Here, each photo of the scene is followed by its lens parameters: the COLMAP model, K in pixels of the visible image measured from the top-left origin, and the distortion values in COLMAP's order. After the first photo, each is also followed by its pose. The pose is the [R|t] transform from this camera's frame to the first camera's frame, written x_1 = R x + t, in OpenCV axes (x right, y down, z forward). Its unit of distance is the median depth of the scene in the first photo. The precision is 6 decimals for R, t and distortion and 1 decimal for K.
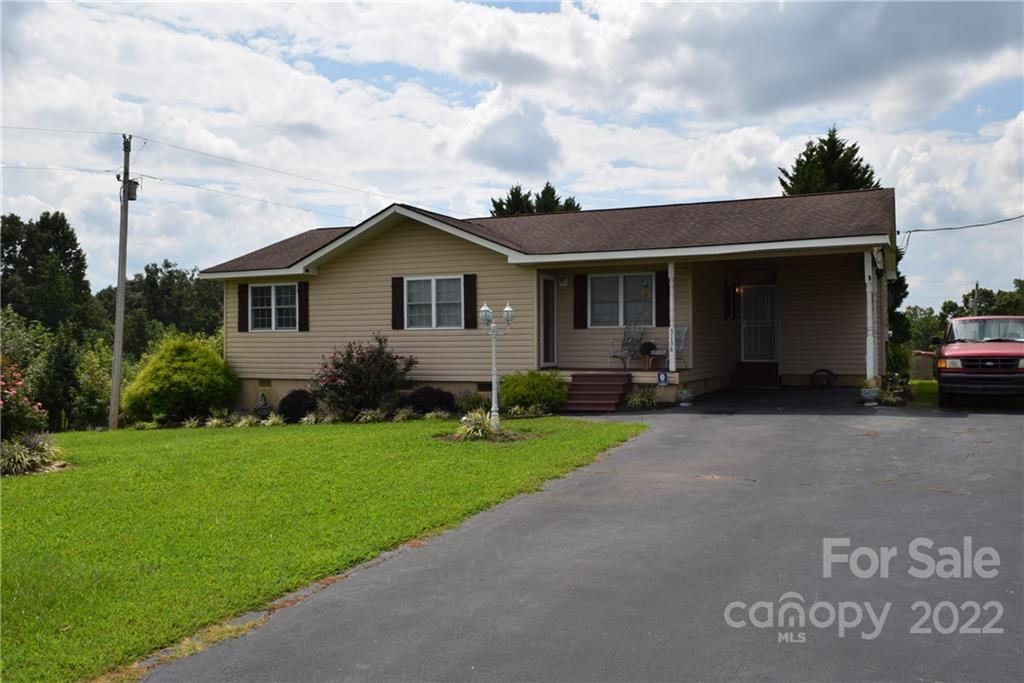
lens RADIAL K [[885.5, 0, 512.0], [0, 885.5, 341.5], [0, 0, 1]] dist [-0.057315, 0.012018]
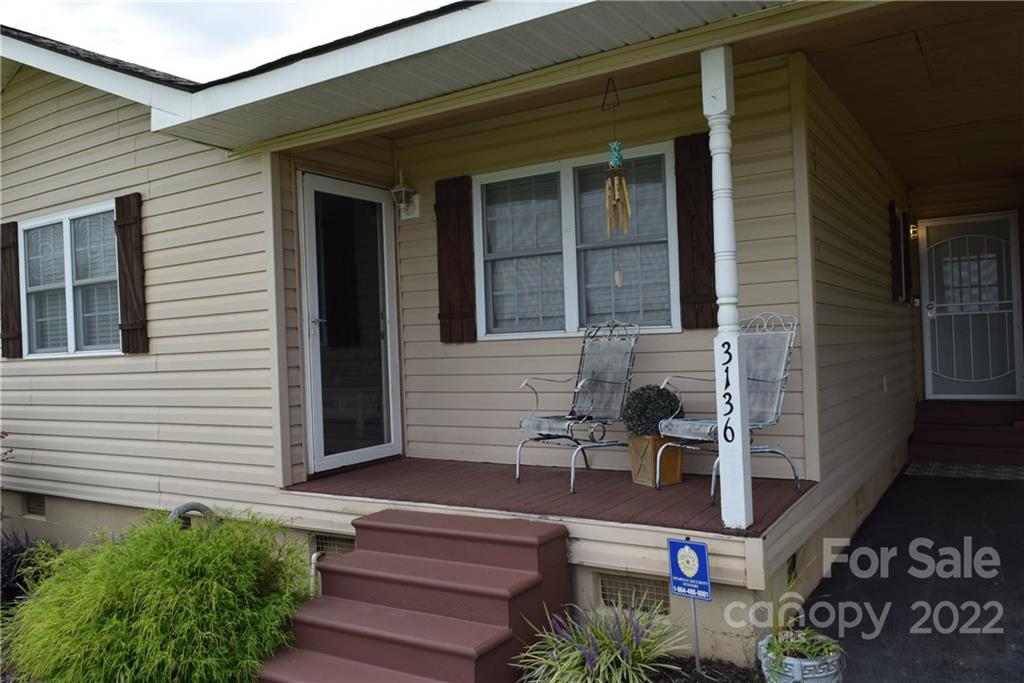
lens RADIAL K [[795.5, 0, 512.0], [0, 795.5, 341.5], [0, 0, 1]] dist [-0.016615, 0.008425]
pose [[0.989126, -0.033356, -0.143237, 0.132243], [0.033680, 0.999433, -0.000161, -0.013322], [0.143161, -0.004665, 0.989688, 0.672066]]
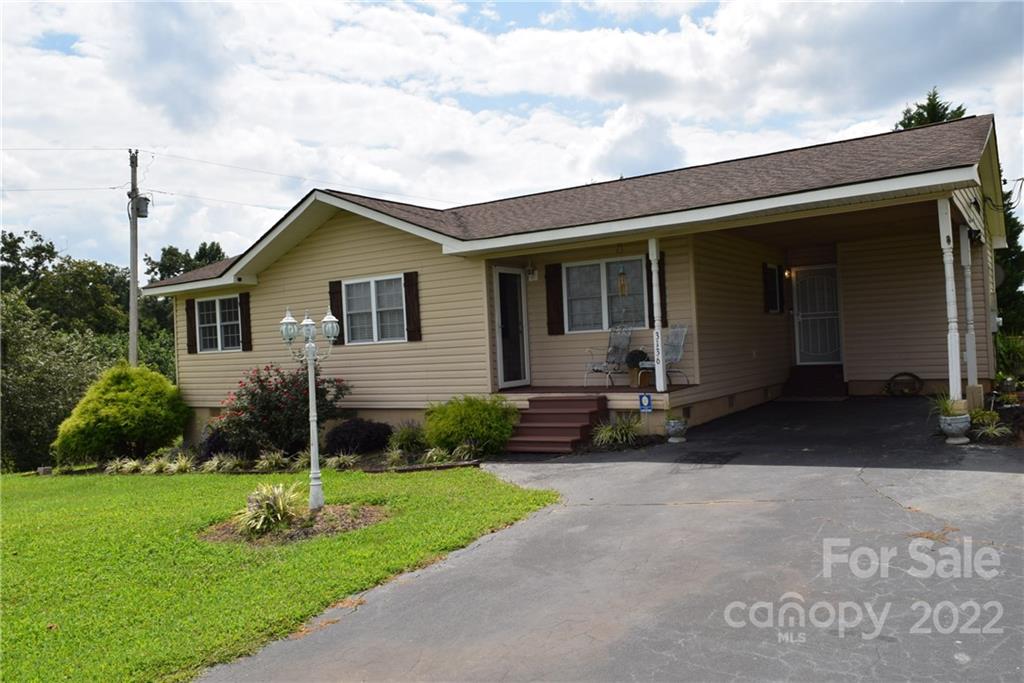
lens RADIAL K [[796.1, 0, 512.0], [0, 796.1, 341.5], [0, 0, 1]] dist [-0.042703, 0.000820]
pose [[0.984515, -0.043234, -0.169887, 0.147929], [0.043541, 0.999050, -0.001916, -0.008592], [0.169808, -0.005511, 0.985462, 0.300351]]
